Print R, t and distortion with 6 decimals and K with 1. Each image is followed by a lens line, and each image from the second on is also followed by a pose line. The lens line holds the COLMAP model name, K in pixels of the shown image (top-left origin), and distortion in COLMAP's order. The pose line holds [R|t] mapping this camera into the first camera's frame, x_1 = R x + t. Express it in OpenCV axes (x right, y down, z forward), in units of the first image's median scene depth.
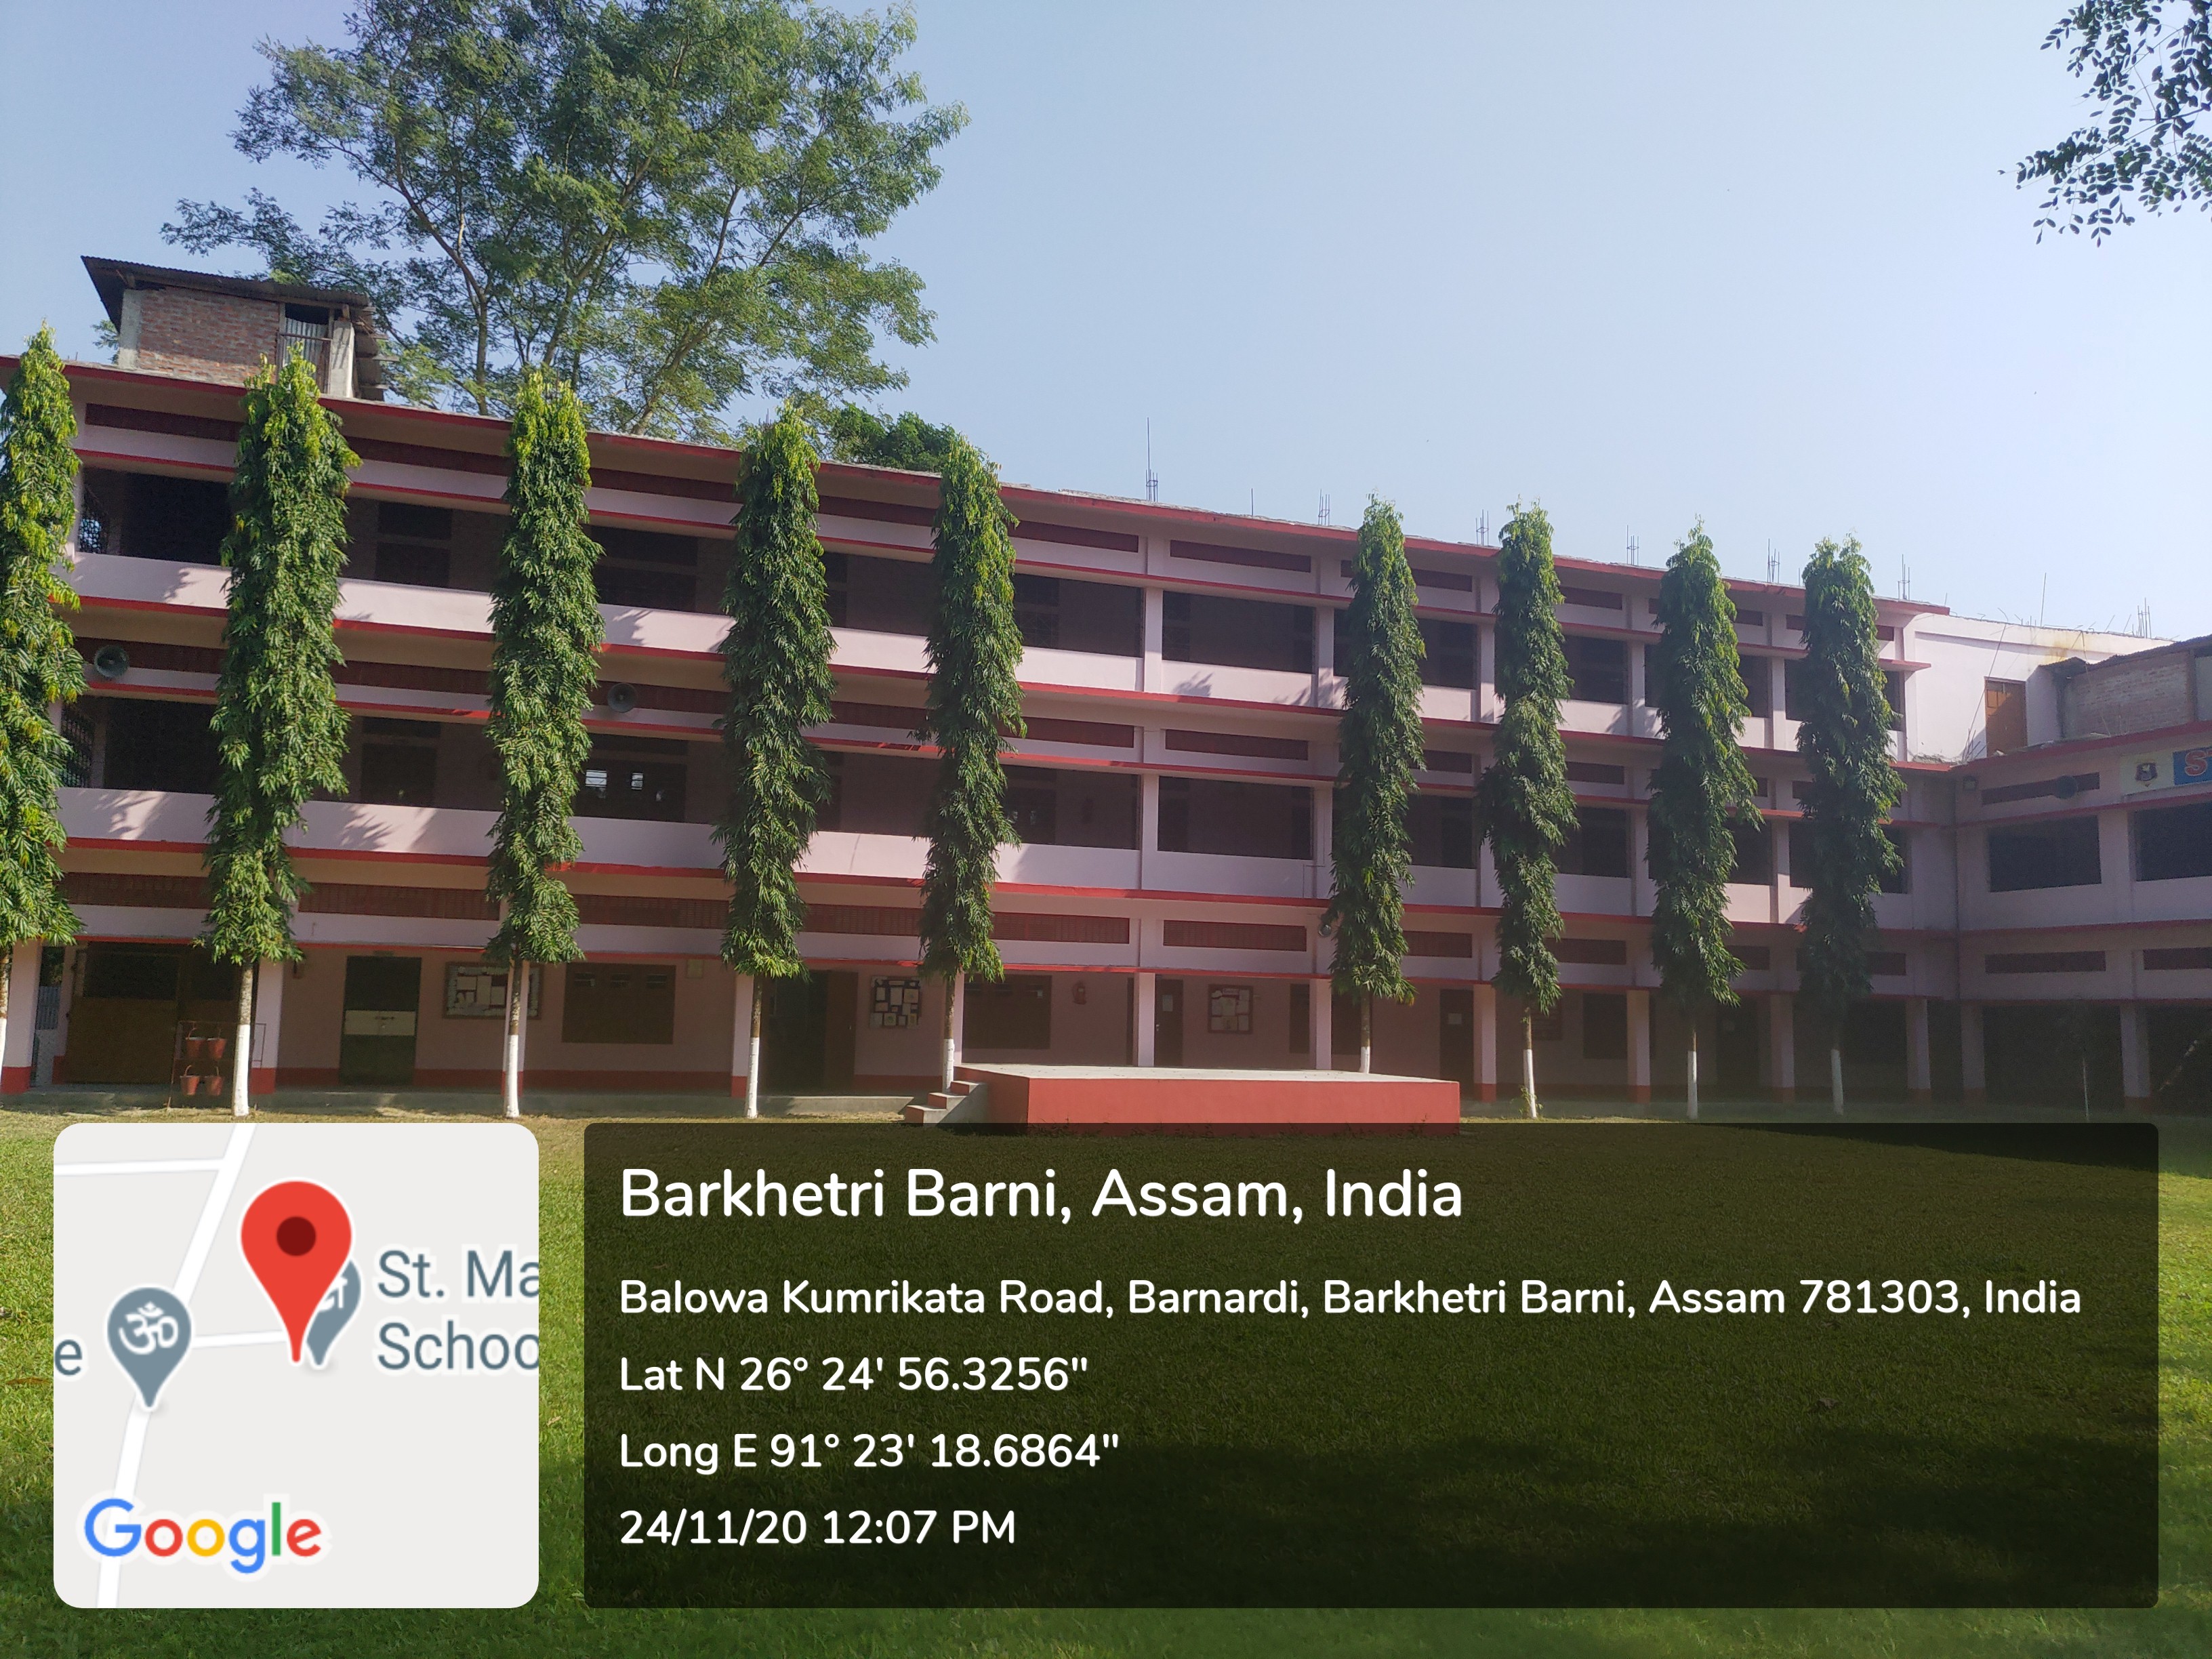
lens RADIAL K [[1695.3, 0, 1106.0], [0, 1695.3, 829.5], [0, 0, 1]] dist [0.005295, 0.001507]
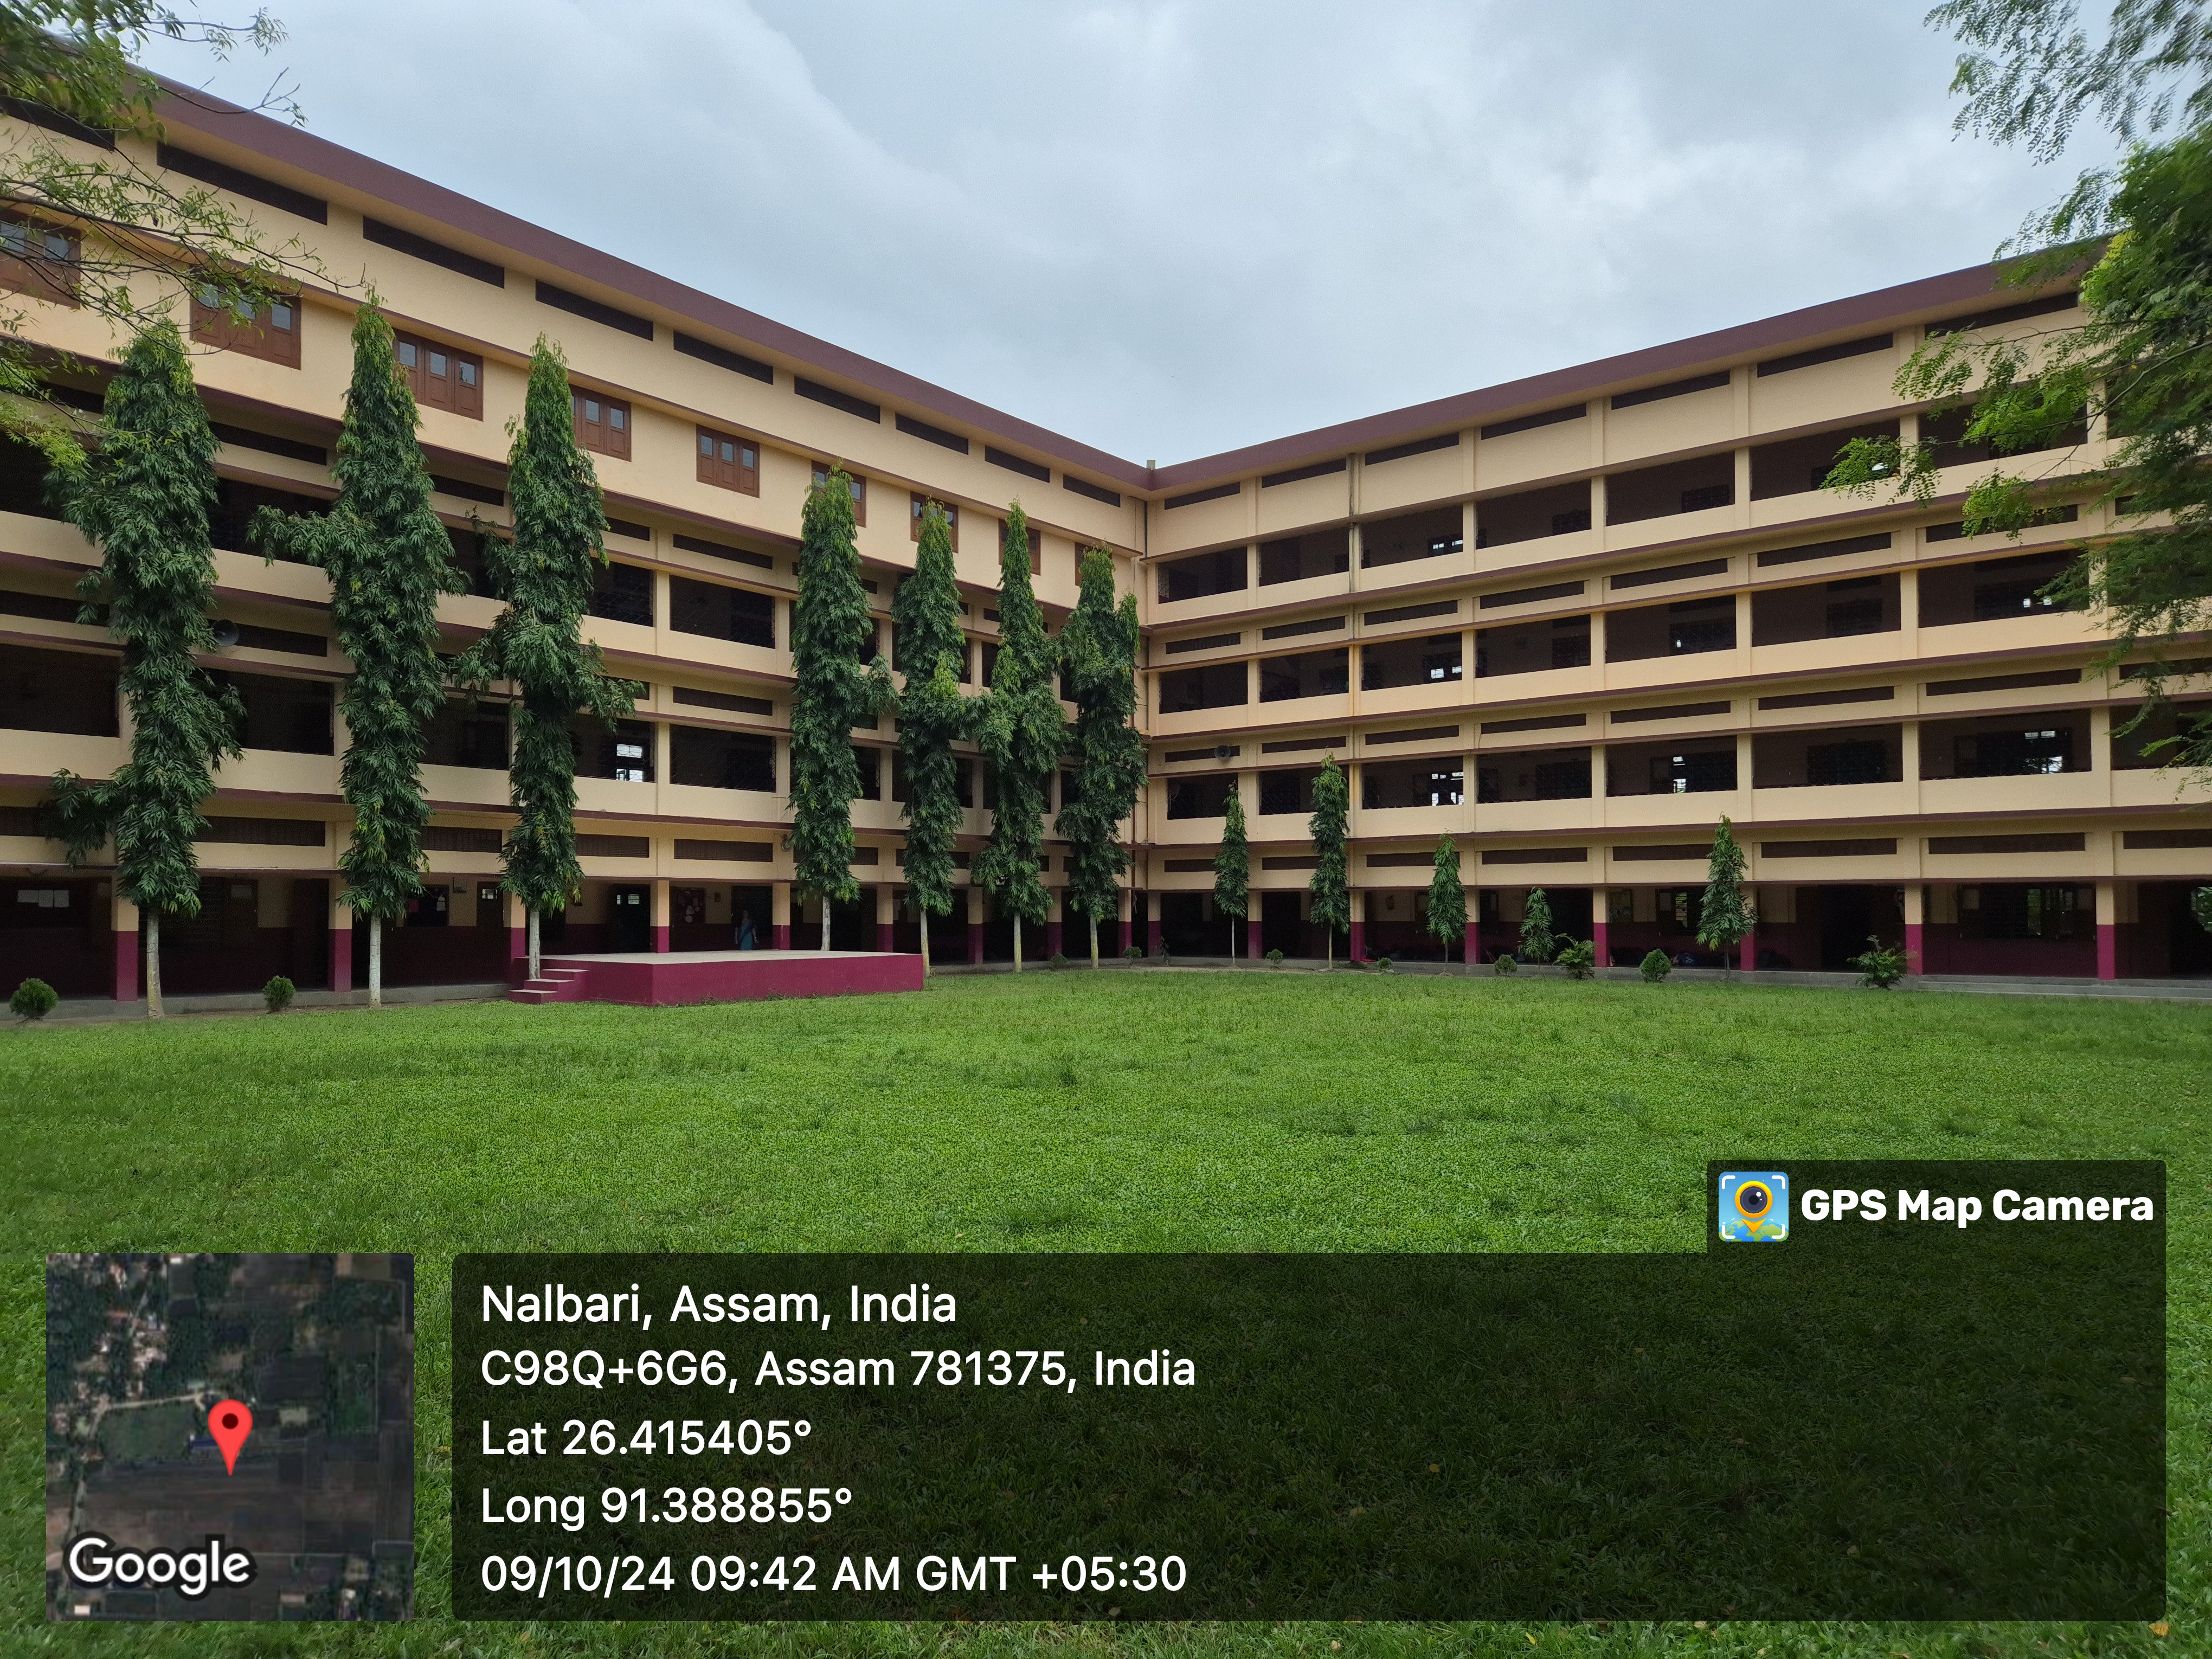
lens RADIAL K [[1434.2, 0, 1106.0], [0, 1434.2, 829.5], [0, 0, 1]] dist [0.000743, 0.000011]
pose [[0.851611, 0.010456, 0.524071, -0.245109], [-0.041271, 0.998035, 0.047153, -0.016652], [-0.522548, -0.061785, 0.850368, -0.079485]]
